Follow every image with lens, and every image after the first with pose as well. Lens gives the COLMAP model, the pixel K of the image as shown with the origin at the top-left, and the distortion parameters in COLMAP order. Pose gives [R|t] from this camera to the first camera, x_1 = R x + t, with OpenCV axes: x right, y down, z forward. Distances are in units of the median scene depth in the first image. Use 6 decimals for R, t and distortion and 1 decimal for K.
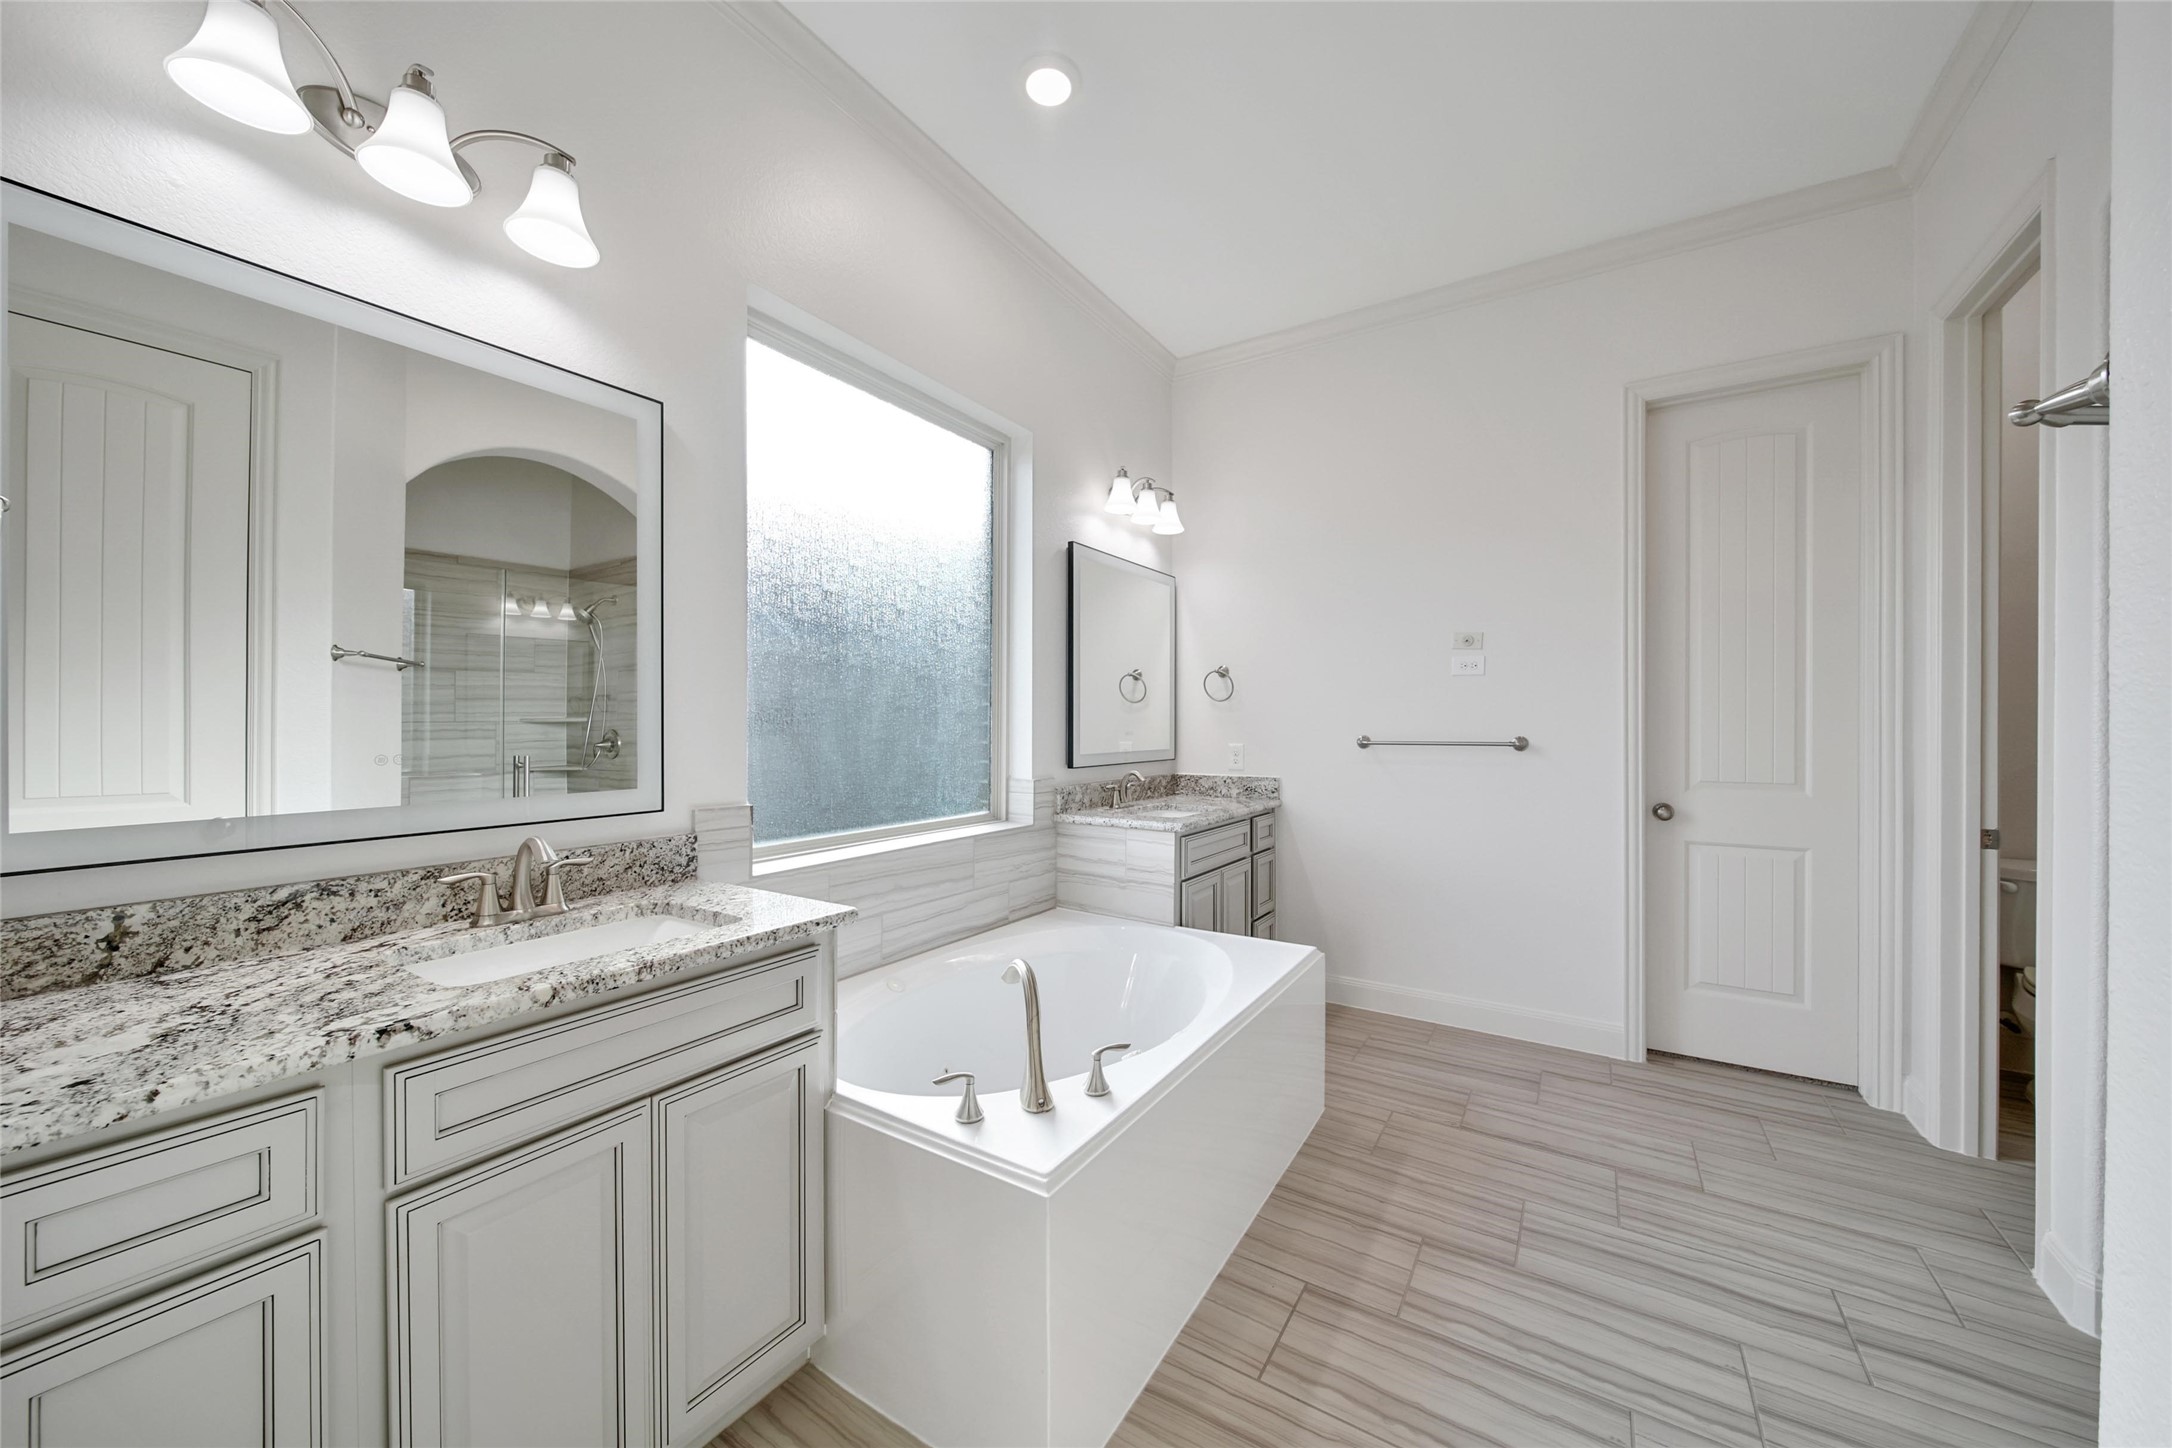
lens RADIAL K [[776.2, 0, 1094.8], [0, 776.2, 727.7], [0, 0, 1]] dist [-0.002069, 0.000011]
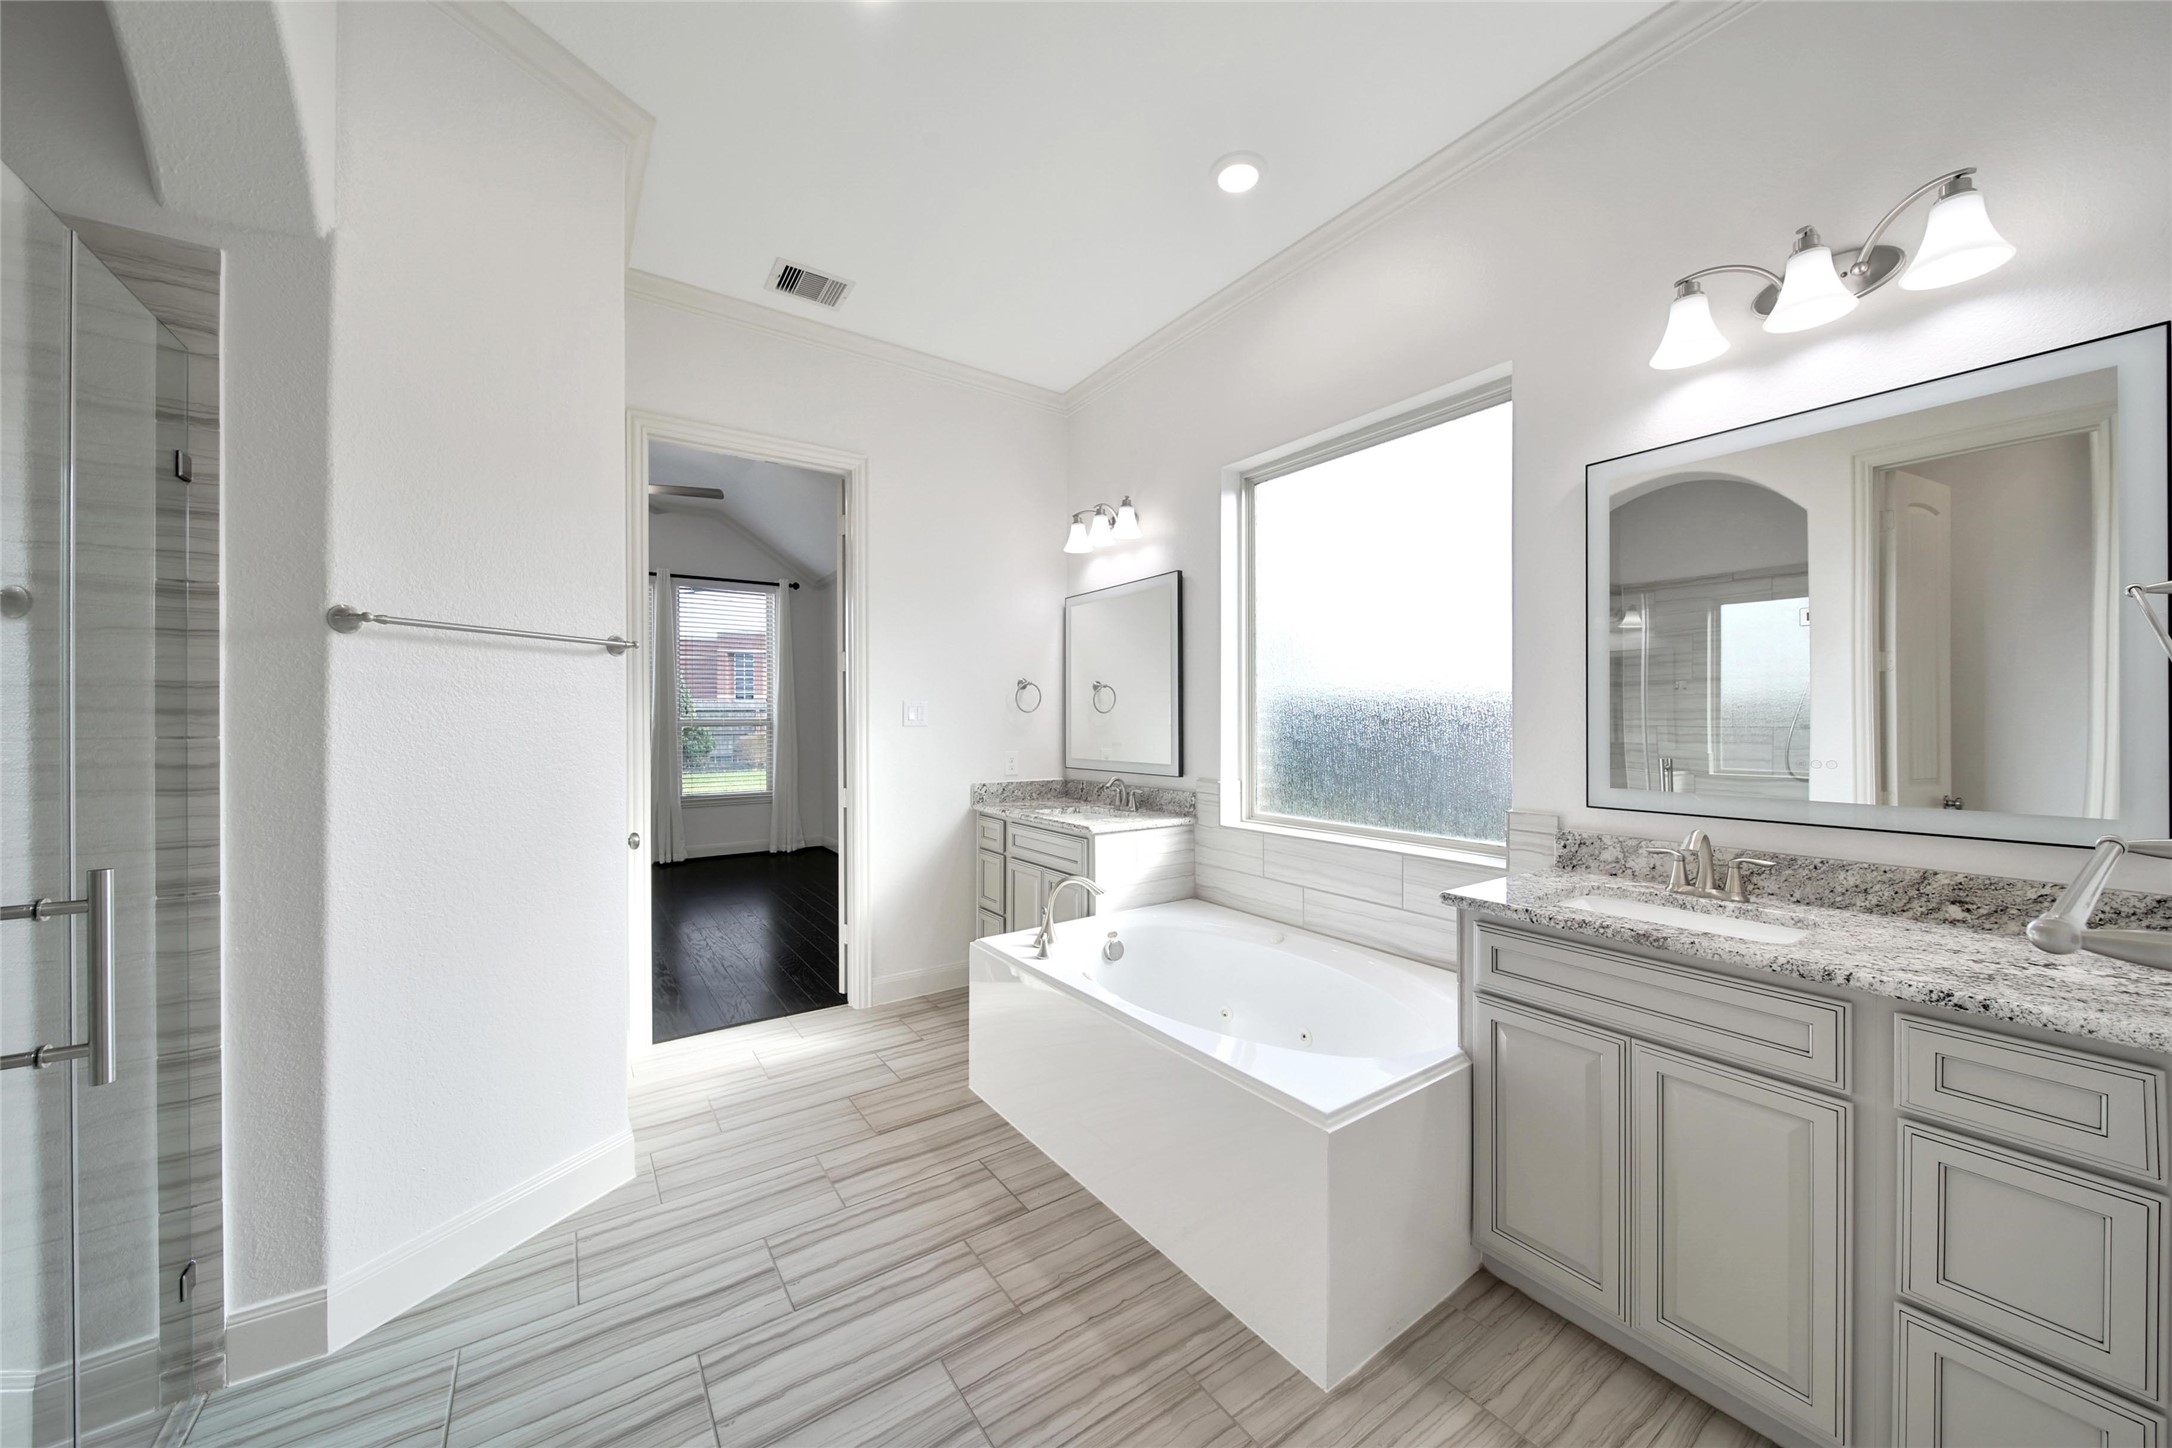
lens RADIAL K [[776.2, 0, 1091.5], [0, 776.2, 721.1], [0, 0, 1]] dist [-0.002069, 0.000011]
pose [[-0.388337, -0.000618, -0.921517, 0.953444], [-0.003971, 0.999992, 0.001003, -0.024917], [0.921509, 0.004048, -0.388336, 1.108193]]
